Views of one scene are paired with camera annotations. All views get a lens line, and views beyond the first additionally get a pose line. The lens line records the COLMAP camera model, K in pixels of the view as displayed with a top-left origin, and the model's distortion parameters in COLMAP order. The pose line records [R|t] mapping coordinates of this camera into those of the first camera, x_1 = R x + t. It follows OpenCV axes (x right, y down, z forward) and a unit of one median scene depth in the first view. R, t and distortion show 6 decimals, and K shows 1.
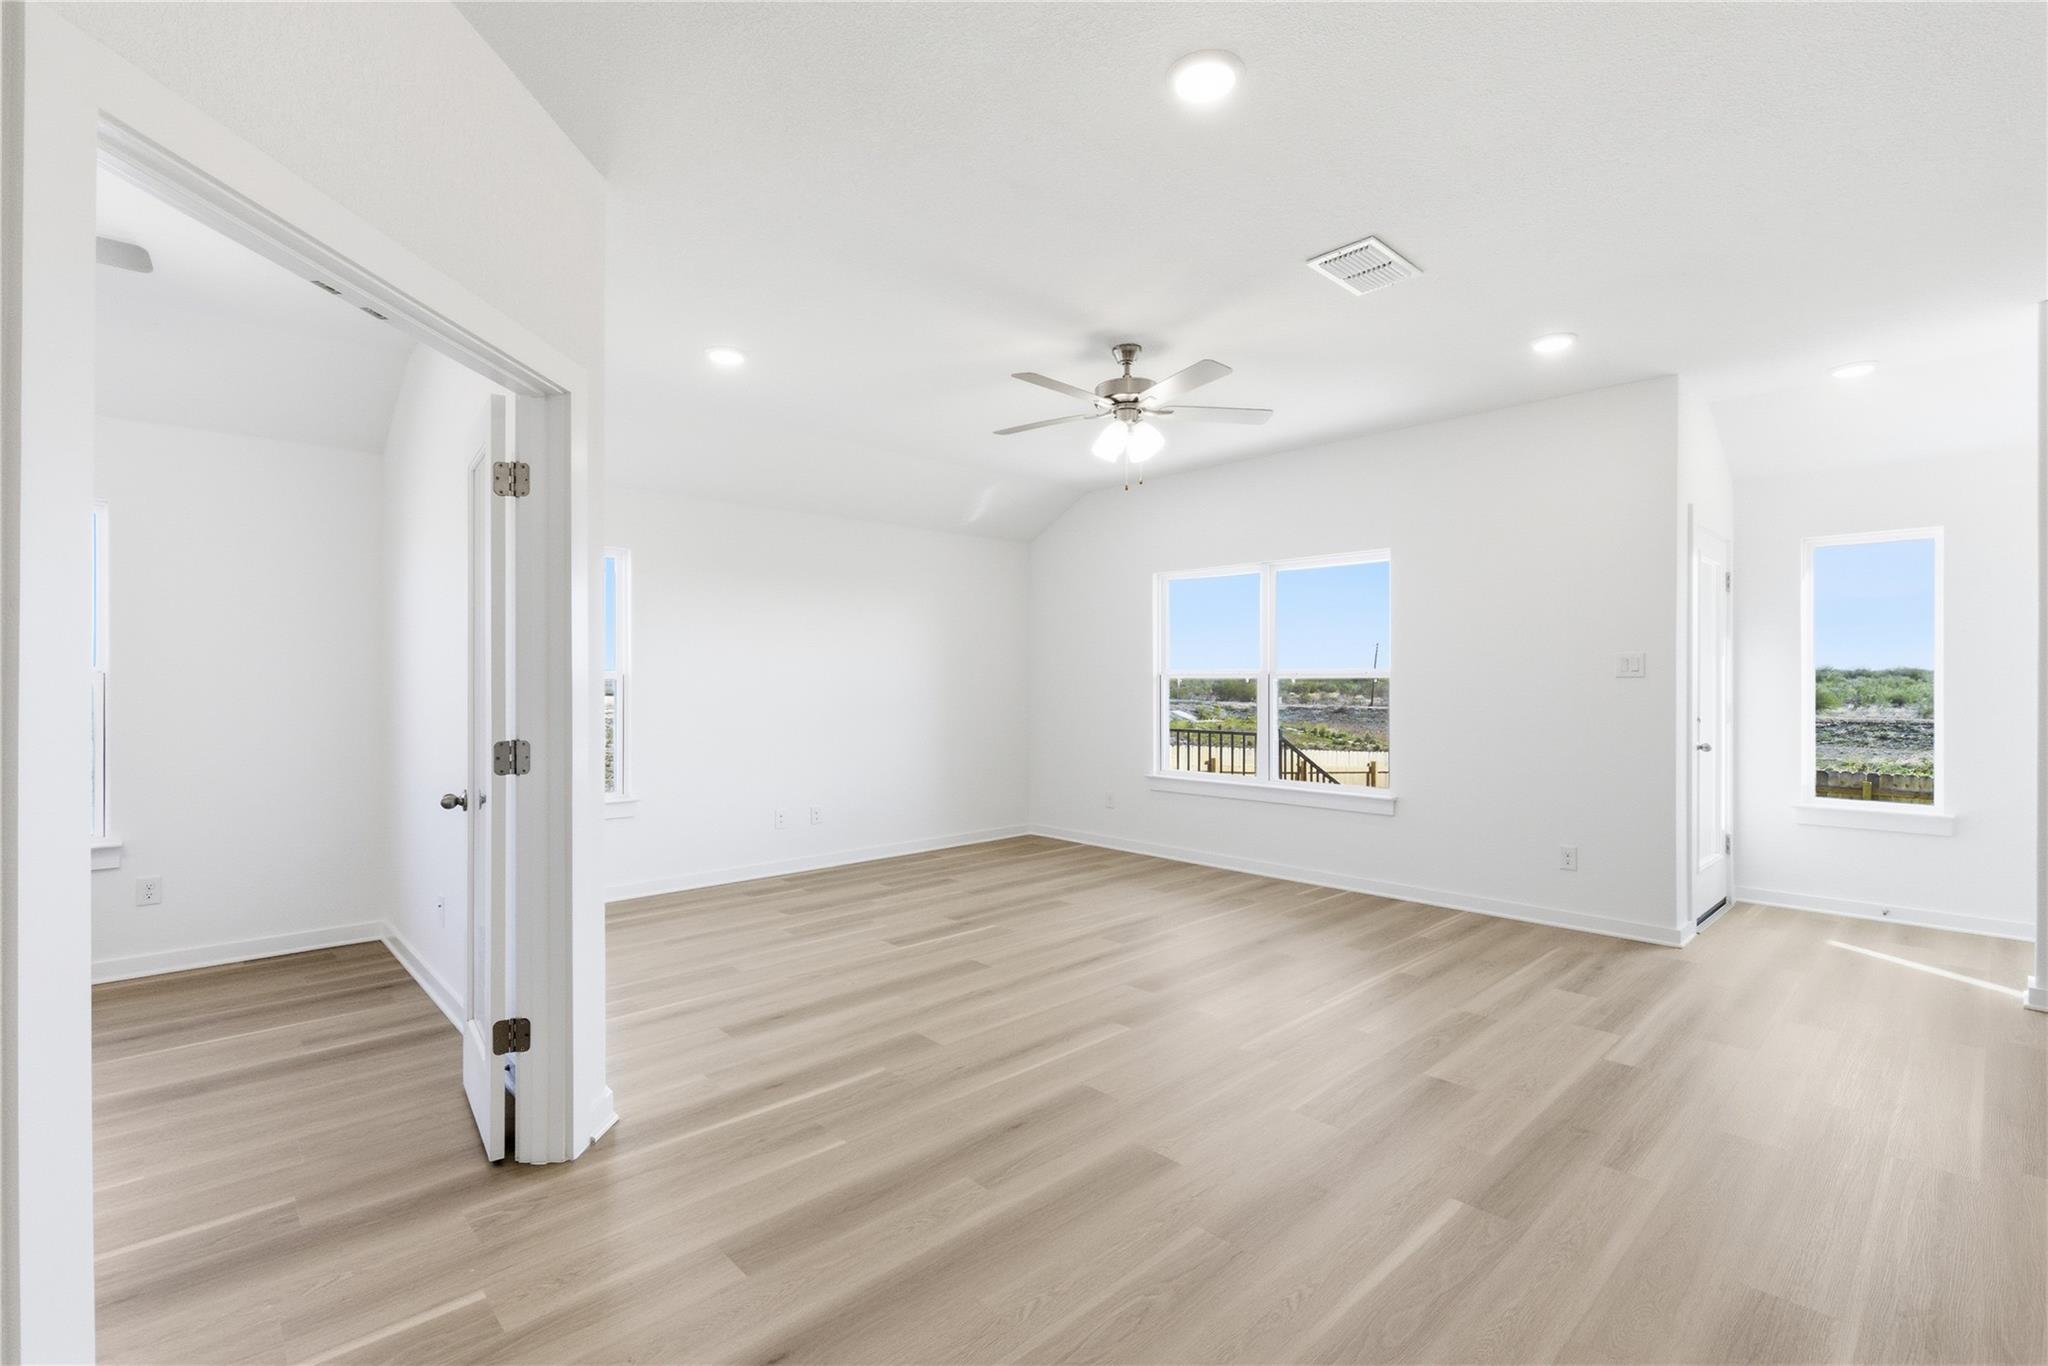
lens RADIAL K [[898.7, 0, 1024.0], [0, 898.7, 683.0], [0, 0, 1]] dist [0.000094, 0.000356]
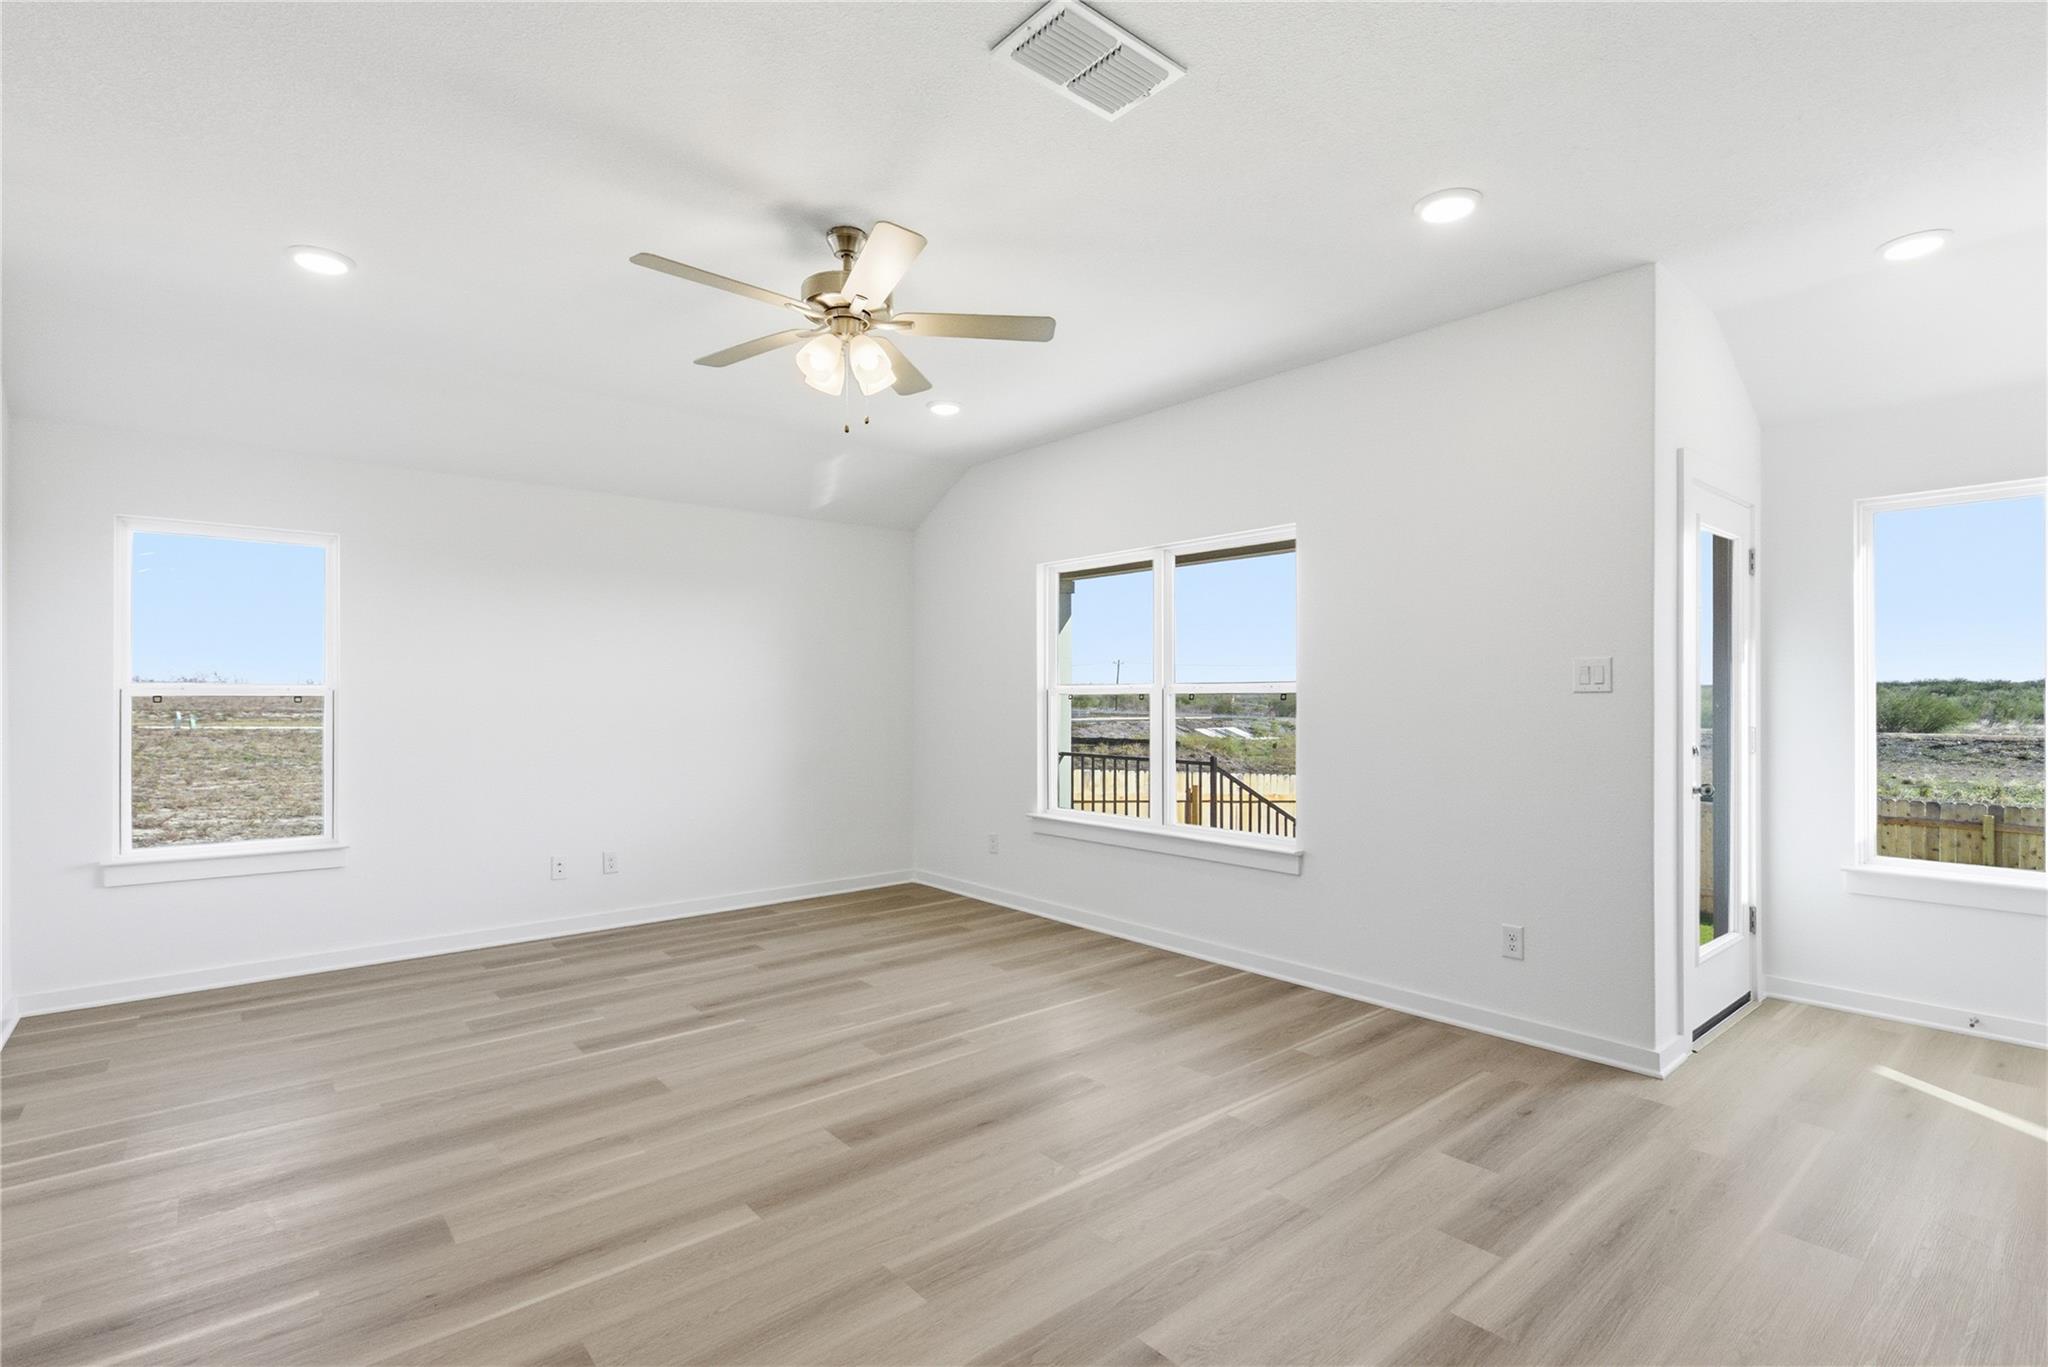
lens RADIAL K [[938.8, 0, 1030.0], [0, 938.8, 696.3], [0, 0, 1]] dist [-0.003967, 0.000507]
pose [[0.998521, -0.001960, -0.054326, 0.247263], [0.001858, 0.999996, -0.001925, -0.001917], [0.054329, 0.001821, 0.998521, 0.215024]]
